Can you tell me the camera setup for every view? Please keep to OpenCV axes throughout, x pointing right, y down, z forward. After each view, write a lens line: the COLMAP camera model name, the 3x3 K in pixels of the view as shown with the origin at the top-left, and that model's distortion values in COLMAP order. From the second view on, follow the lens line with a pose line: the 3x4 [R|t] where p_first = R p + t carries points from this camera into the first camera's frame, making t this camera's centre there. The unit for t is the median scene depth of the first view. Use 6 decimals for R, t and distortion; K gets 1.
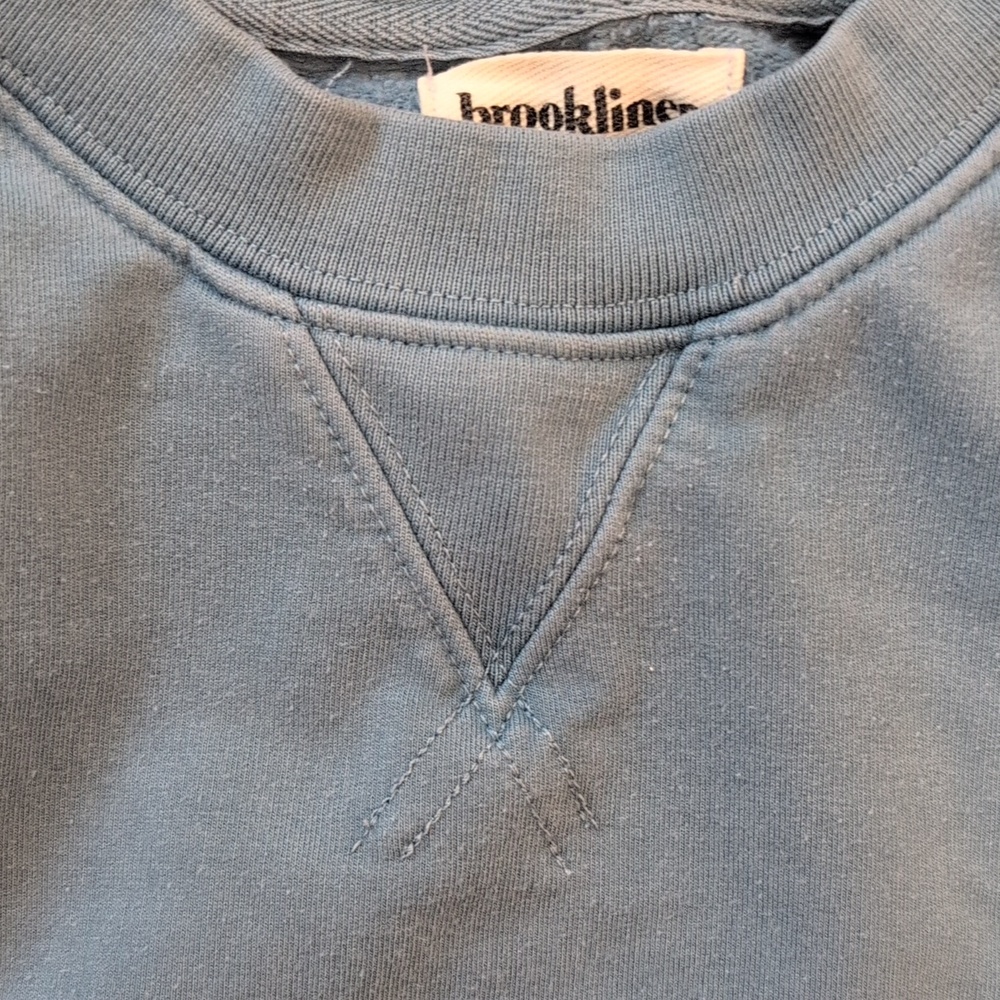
lens RADIAL K [[1433.4, 0, 504.6], [0, 1433.4, 498.9], [0, 0, 1]] dist [-0.005857, 0.000000]
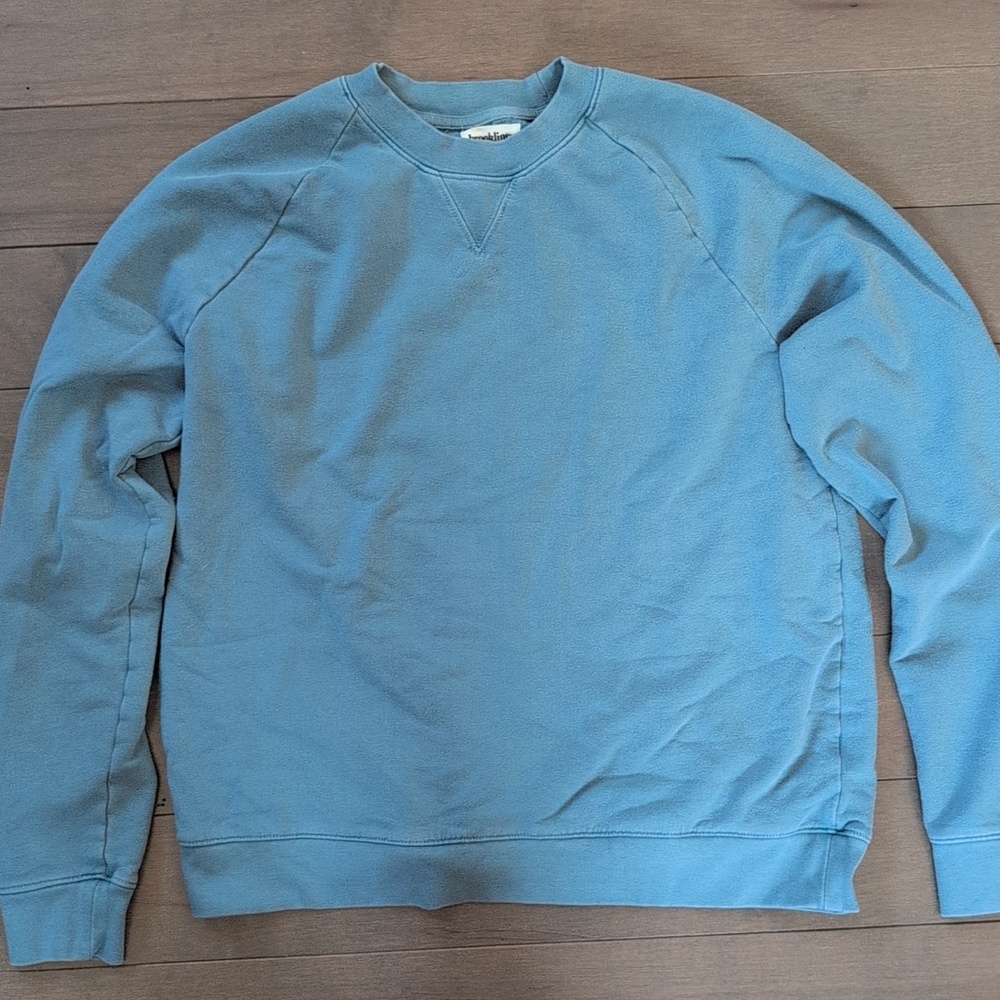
lens RADIAL K [[1433.4, 0, 503.5], [0, 1433.4, 504.6], [0, 0, 1]] dist [-0.005857, 0.000000]
pose [[0.998656, -0.025162, -0.045303, 0.306339], [0.022667, 0.998242, -0.054769, 1.391561], [0.046601, 0.053668, 0.997471, -4.247940]]
